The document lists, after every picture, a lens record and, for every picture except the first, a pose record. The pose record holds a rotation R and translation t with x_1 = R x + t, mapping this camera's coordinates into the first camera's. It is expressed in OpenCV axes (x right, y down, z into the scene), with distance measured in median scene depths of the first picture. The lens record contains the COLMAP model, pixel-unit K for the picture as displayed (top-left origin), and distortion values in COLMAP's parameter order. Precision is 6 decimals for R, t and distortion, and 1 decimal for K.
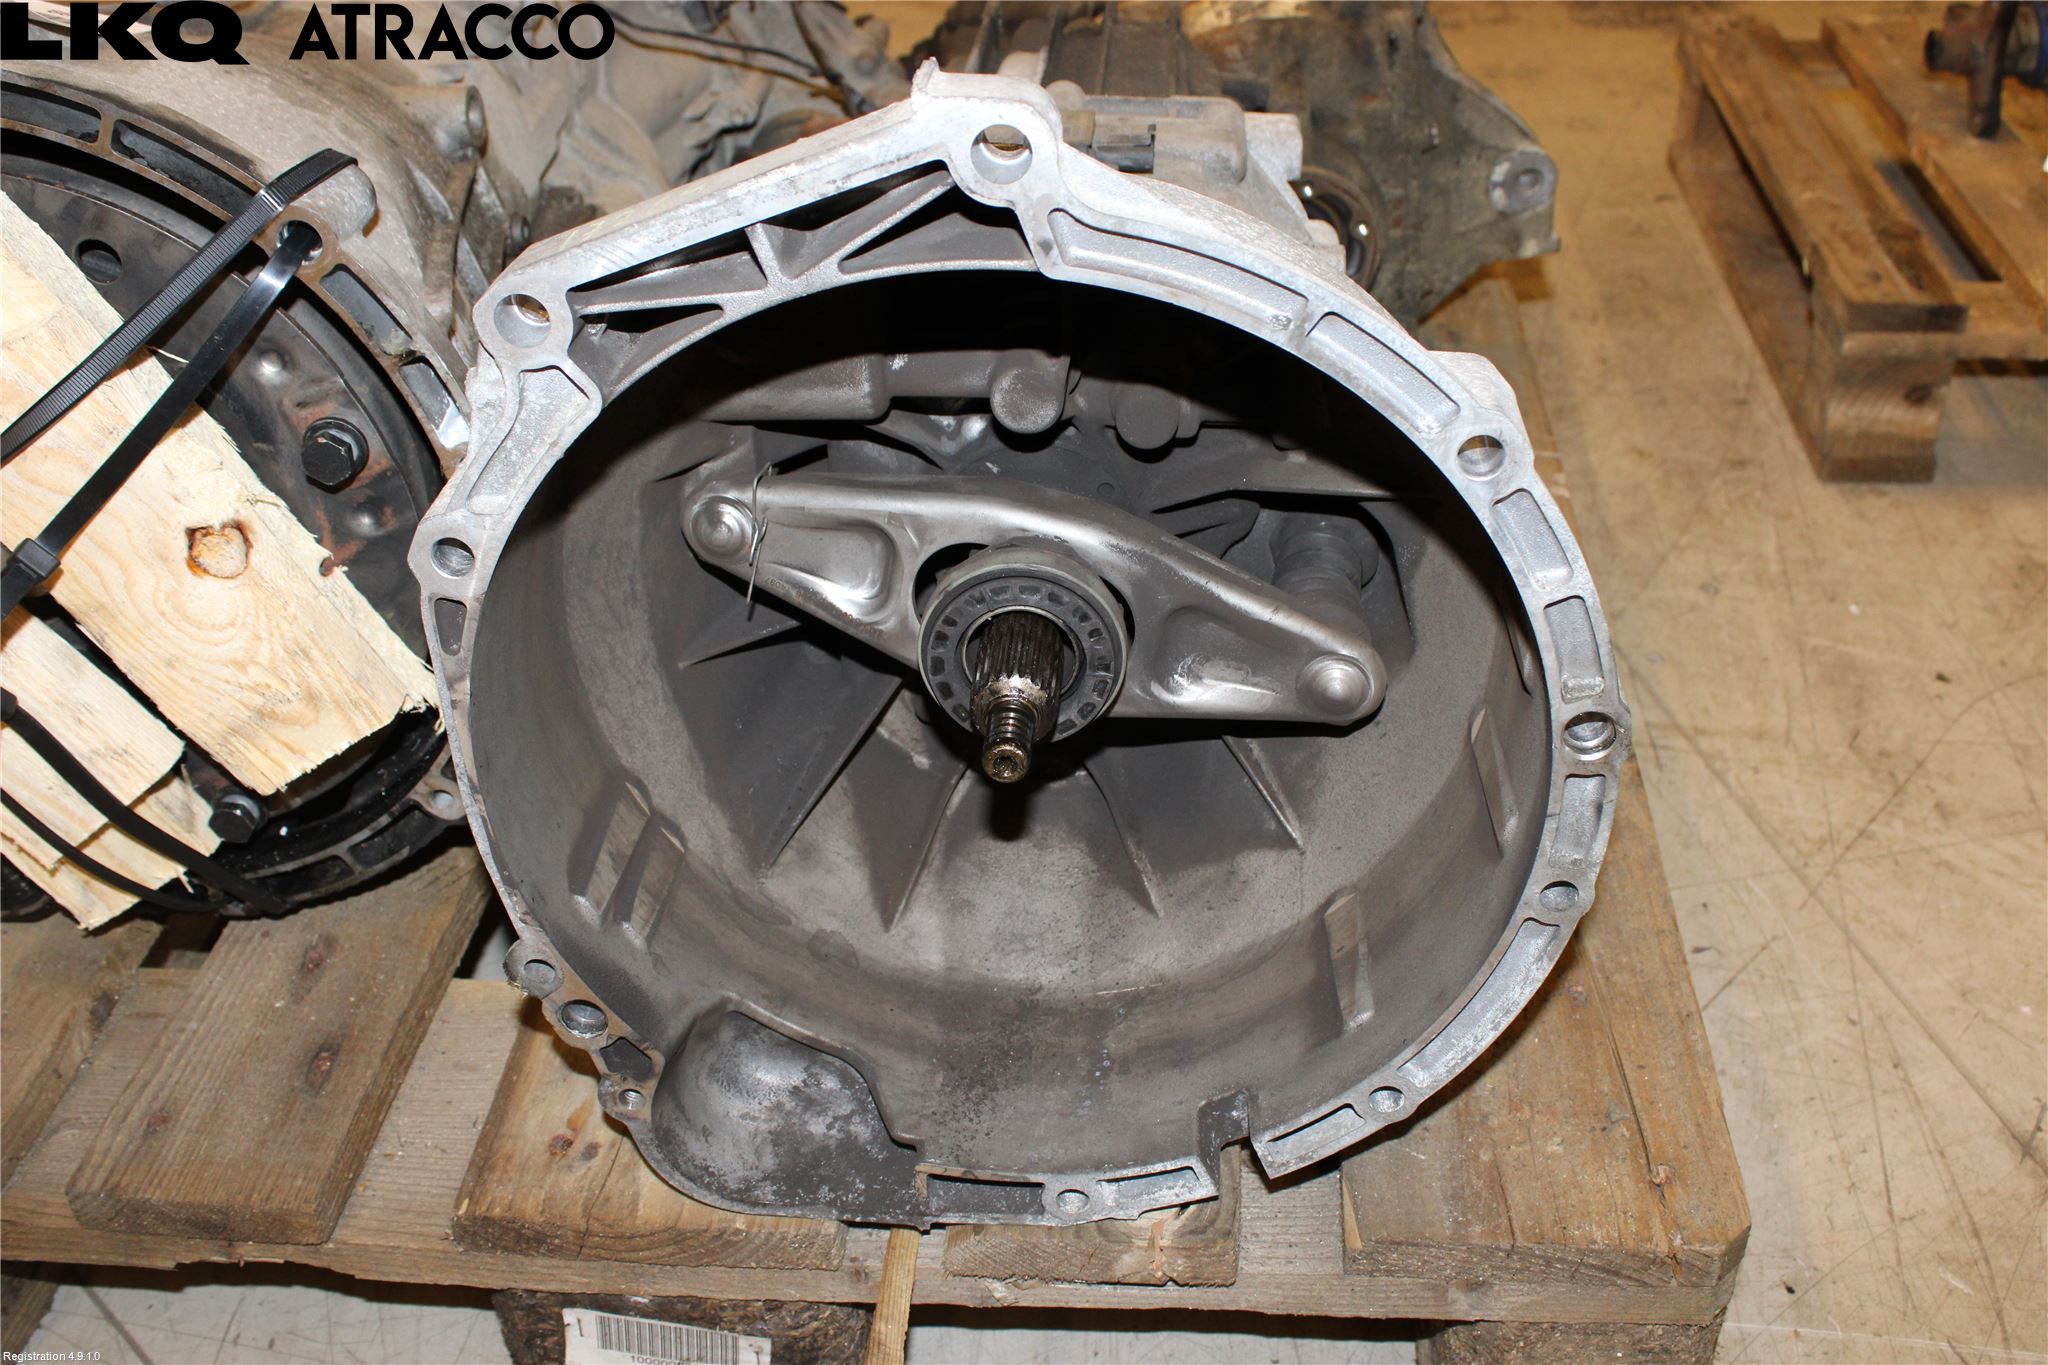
lens RADIAL K [[2029.6, 0, 1027.3], [0, 2029.6, 679.8], [0, 0, 1]] dist [-0.072308, 0.000000]
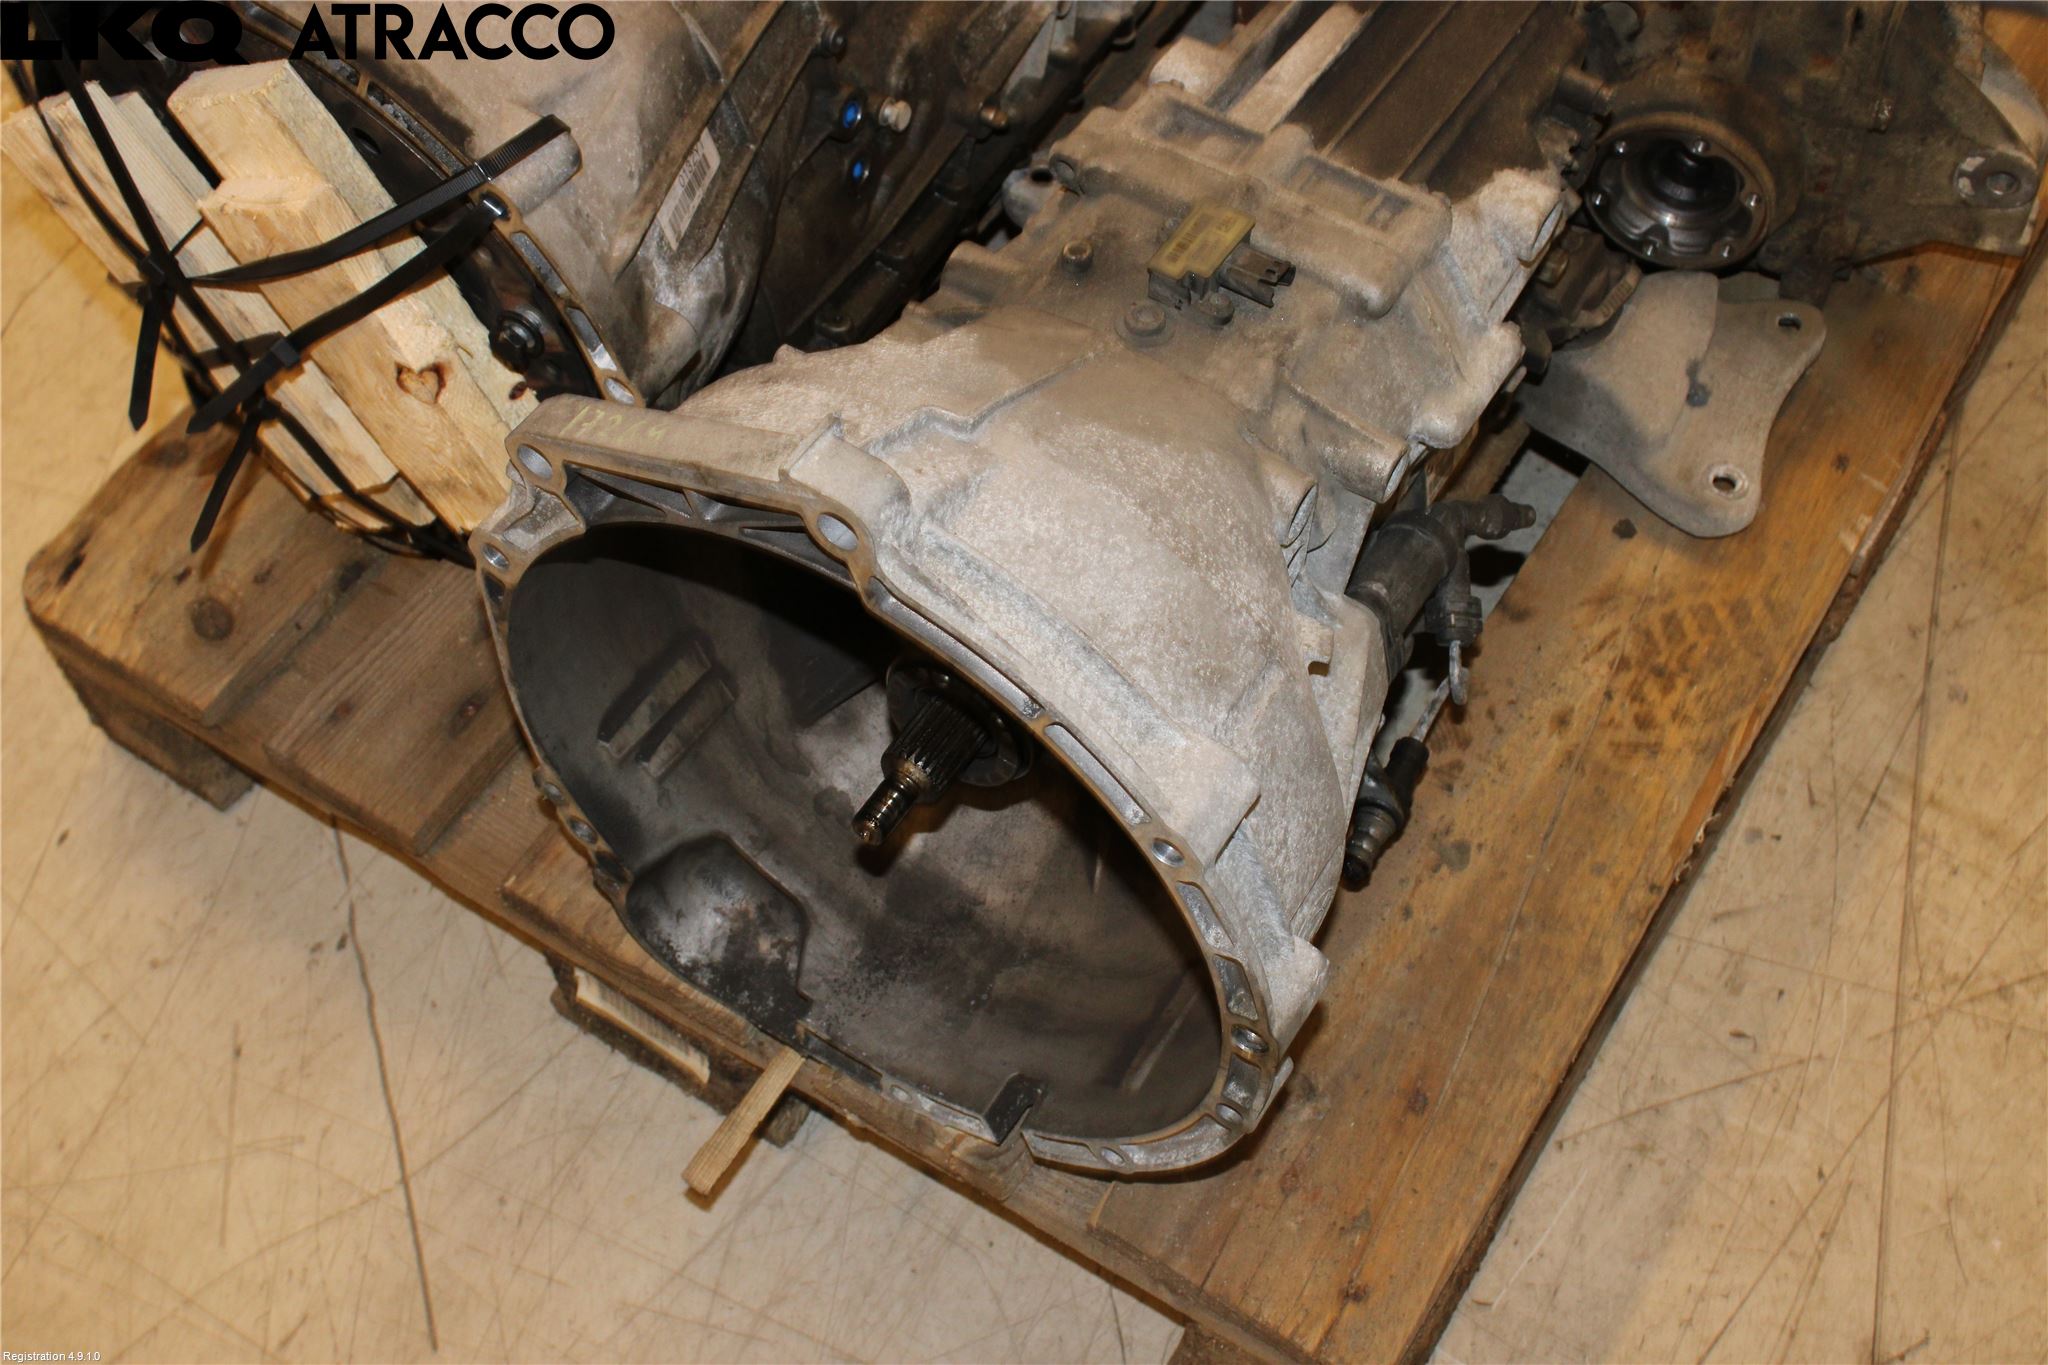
lens RADIAL K [[2496.8, 0, 1027.3], [0, 2496.8, 683.4], [0, 0, 1]] dist [-0.061914, 0.000000]
pose [[0.883578, 0.395827, -0.250223, 0.349368], [-0.278582, 0.873809, 0.398559, -0.557795], [0.376408, -0.282451, 0.882349, -0.242453]]
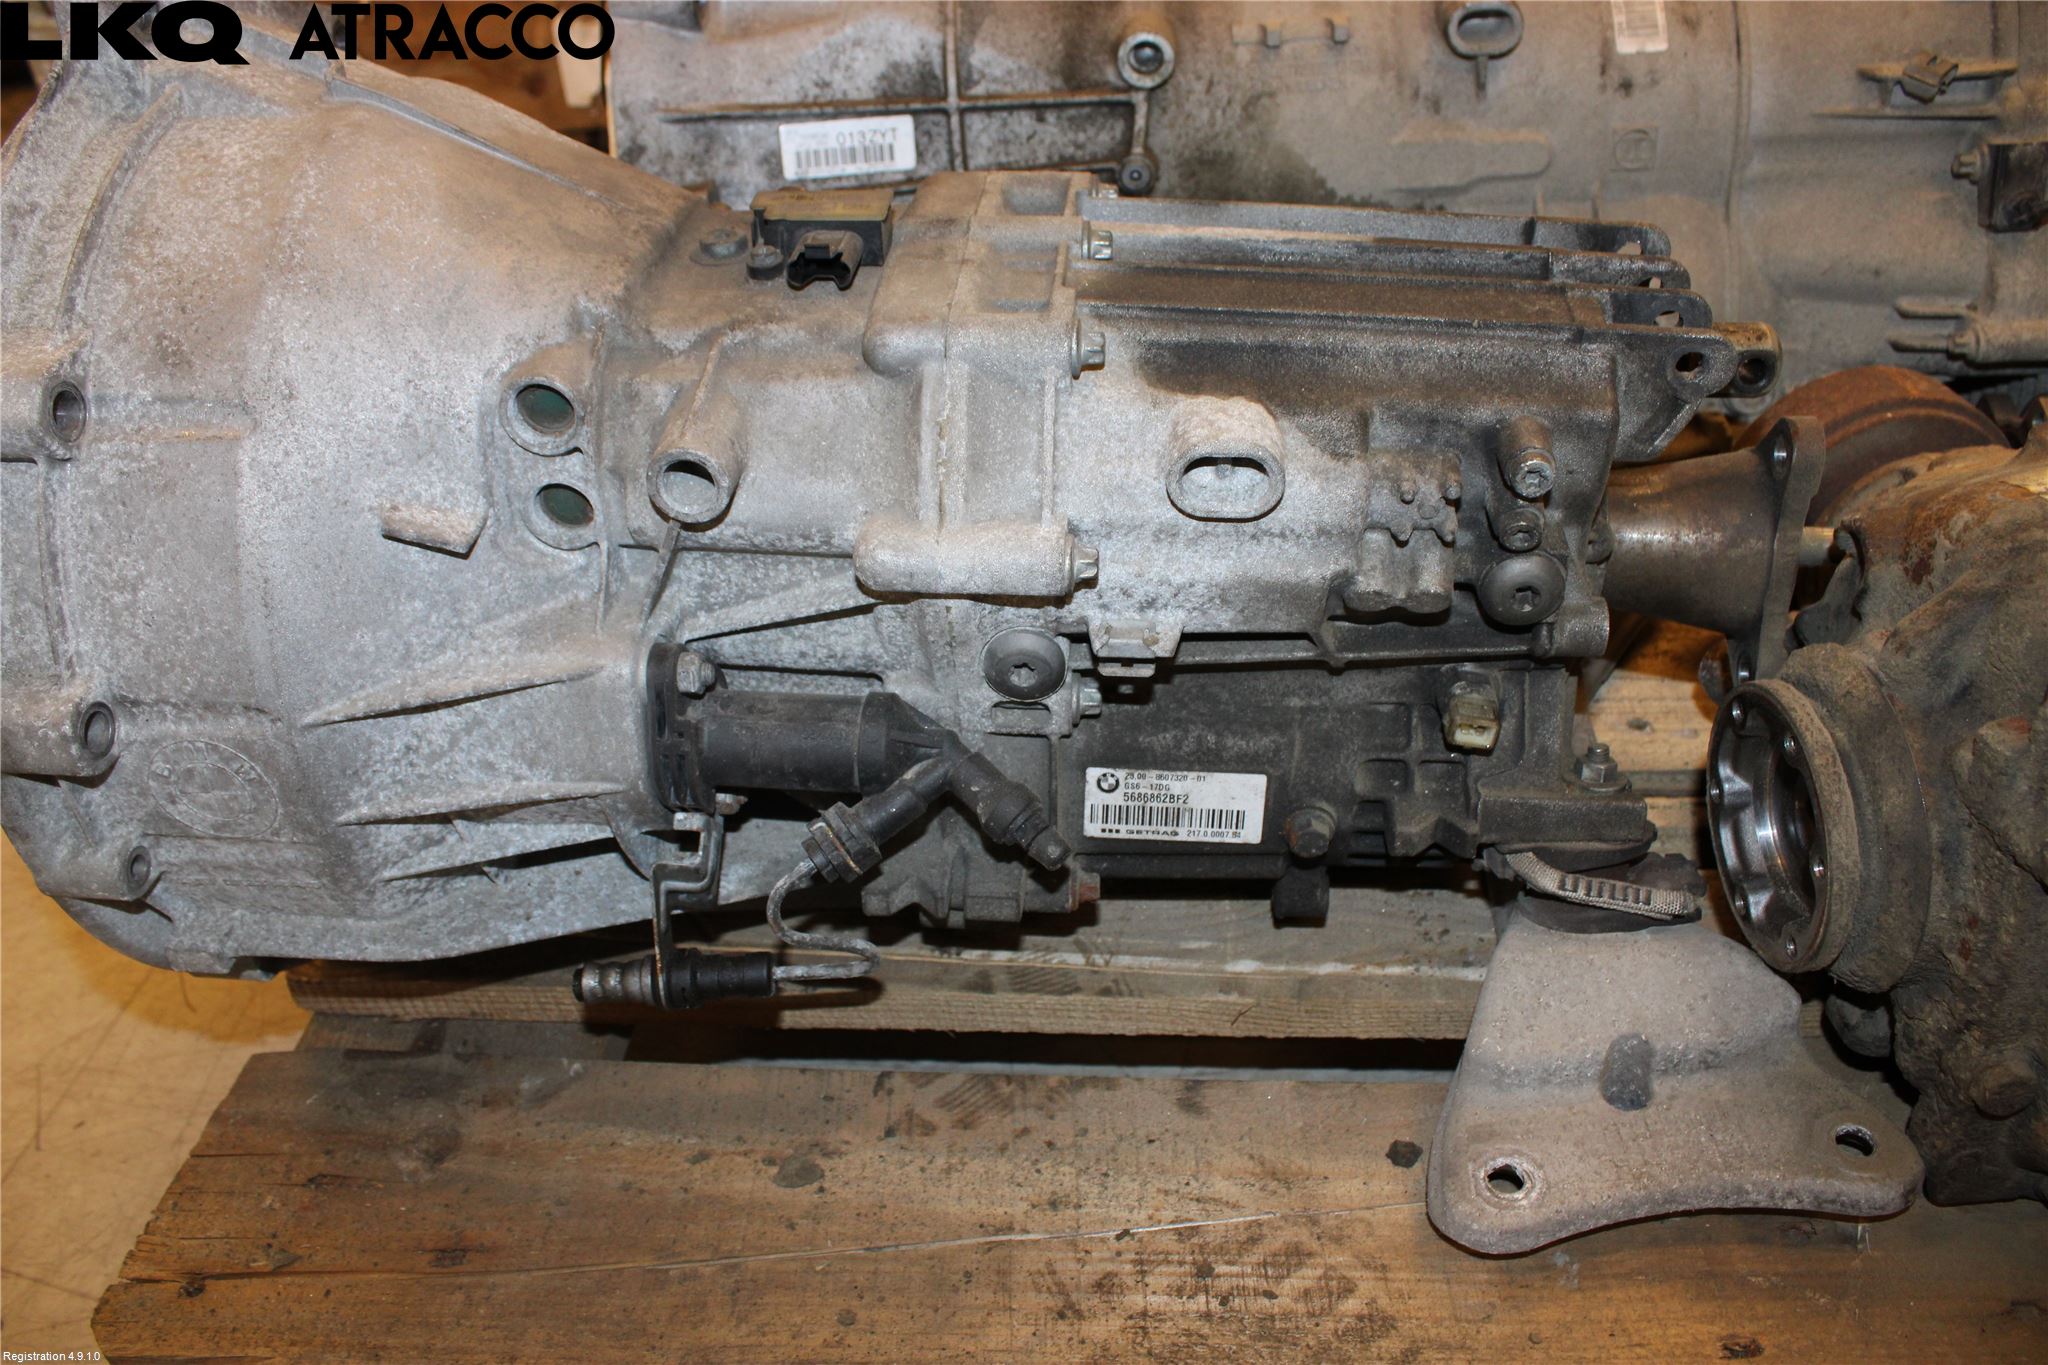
lens RADIAL K [[1681.3, 0, 1024.2], [0, 1681.3, 686.5], [0, 0, 1]] dist [-0.117882, 0.018251]
pose [[-0.010366, 0.604730, -0.796363, 0.726969], [-0.513402, 0.680203, 0.523204, -0.553680], [0.858086, 0.414278, 0.303418, 0.930851]]
